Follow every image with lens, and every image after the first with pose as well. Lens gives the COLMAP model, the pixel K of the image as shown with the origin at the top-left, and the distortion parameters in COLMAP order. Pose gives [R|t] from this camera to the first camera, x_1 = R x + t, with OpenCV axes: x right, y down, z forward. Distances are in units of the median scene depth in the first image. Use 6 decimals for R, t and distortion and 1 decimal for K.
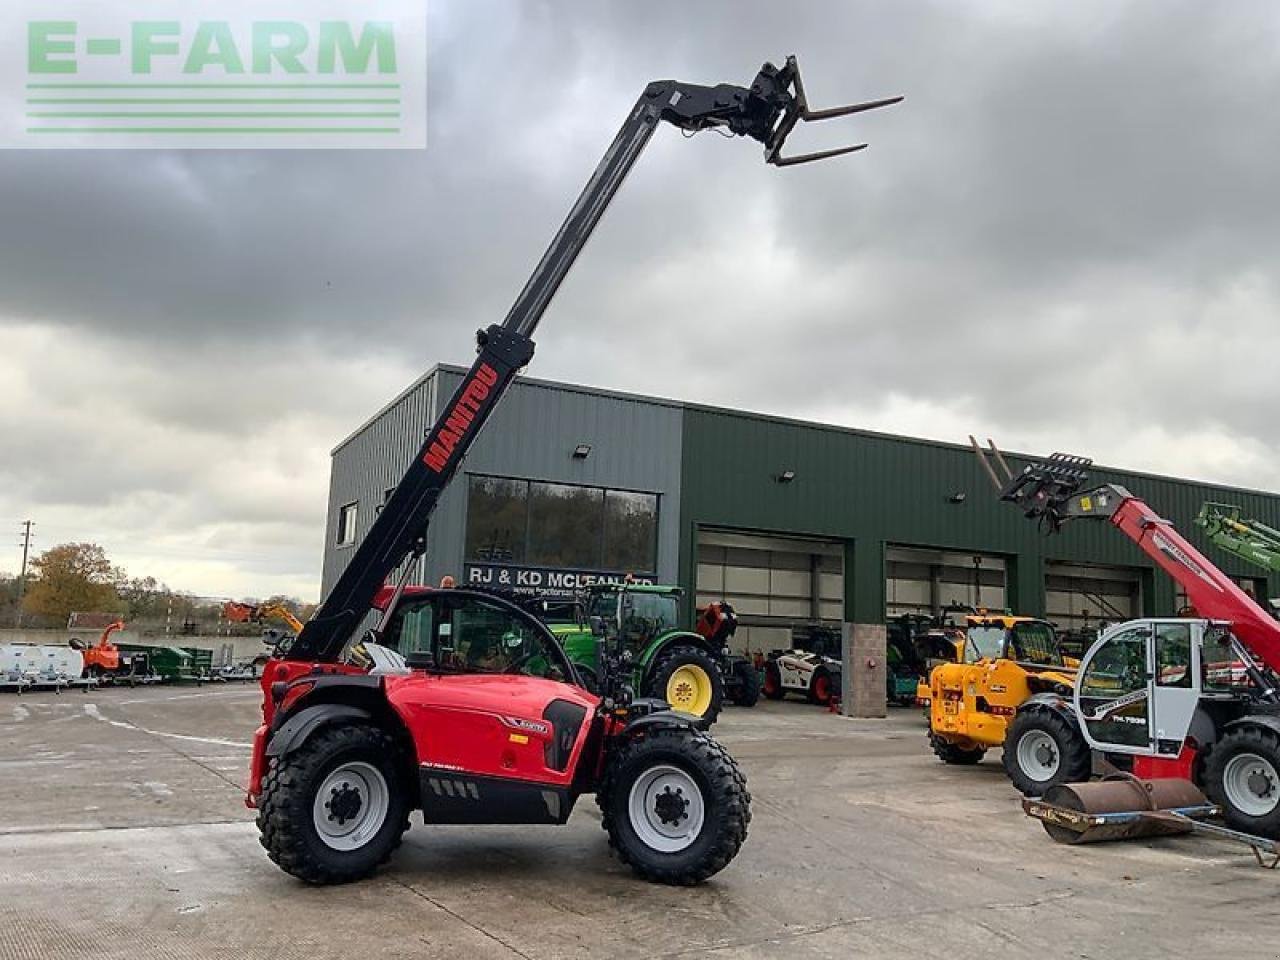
lens RADIAL K [[1053.5, 0, 637.3], [0, 1053.5, 473.7], [0, 0, 1]] dist [0.127731, -0.282577]
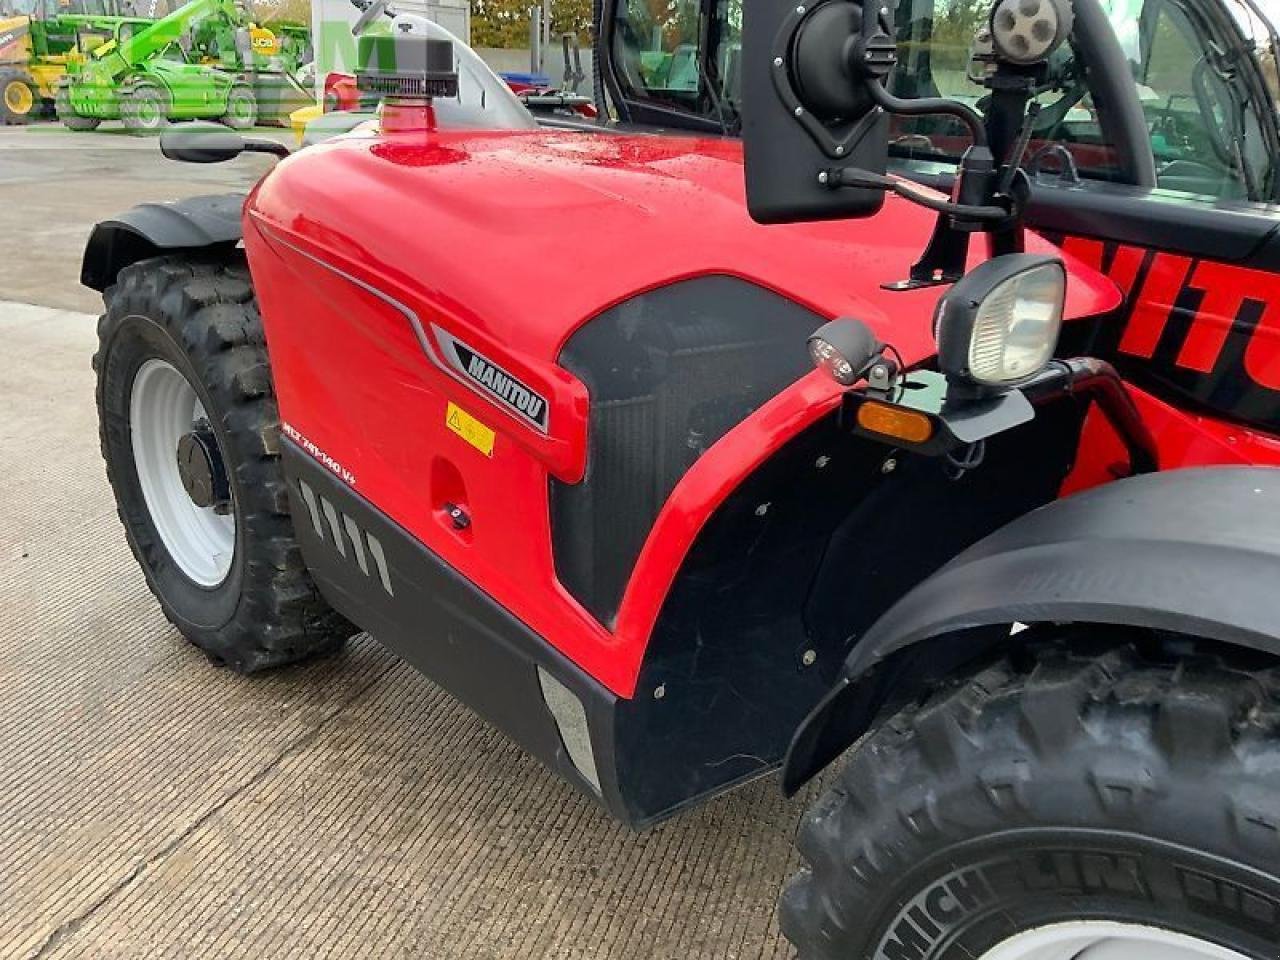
lens RADIAL K [[1053.5, 0, 637.3], [0, 1053.5, 473.7], [0, 0, 1]] dist [0.127731, -0.282577]
pose [[0.575301, 0.289415, -0.765028, 0.030198], [0.100612, 0.903167, 0.417334, 0.063191], [0.811730, -0.317064, 0.490474, 0.342678]]
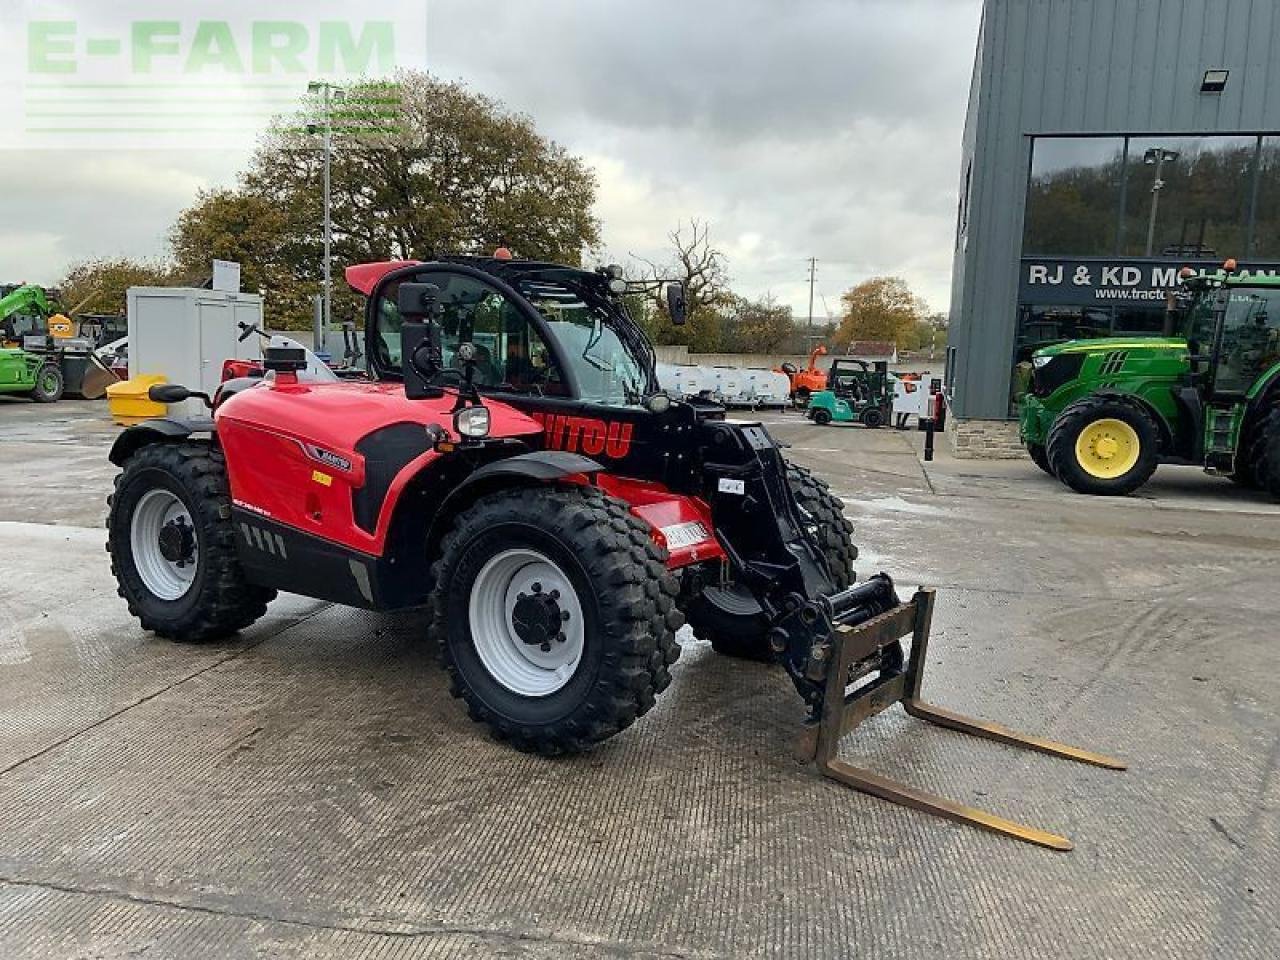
lens RADIAL K [[1056.9, 0, 637.8], [0, 1056.9, 477.5], [0, 0, 1]] dist [0.078772, -0.156429]
pose [[0.730336, 0.078495, -0.678562, 0.172591], [0.094561, 0.972194, 0.214238, 0.048539], [0.676511, -0.220631, 0.702606, 0.253817]]
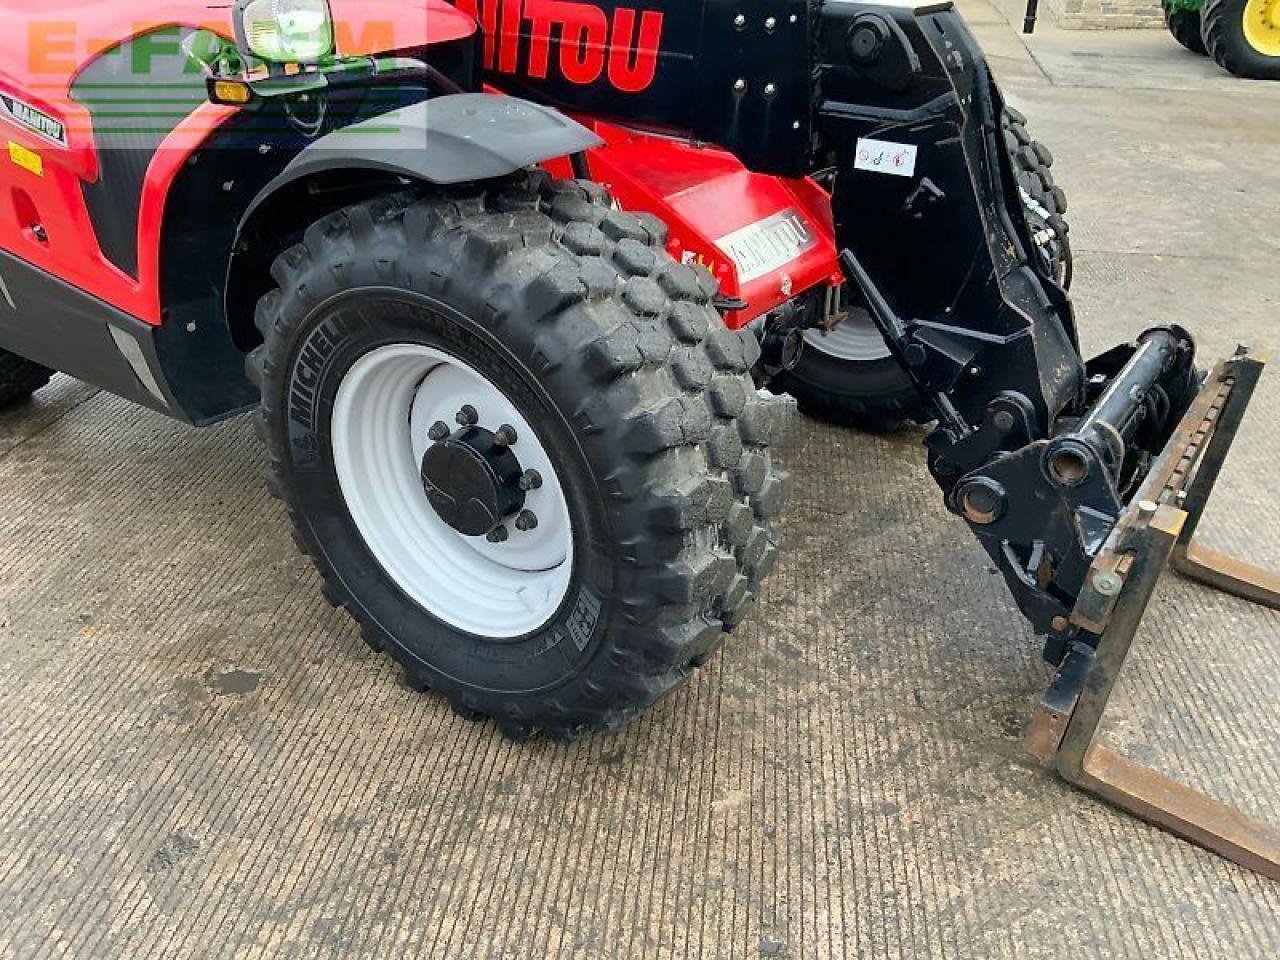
lens RADIAL K [[1056.9, 0, 637.8], [0, 1056.9, 477.5], [0, 0, 1]] dist [0.078772, -0.156429]
pose [[0.724374, 0.305874, -0.617837, 0.089378], [0.126761, 0.821814, 0.555476, 0.065804], [0.677653, -0.480690, 0.556528, 0.337587]]
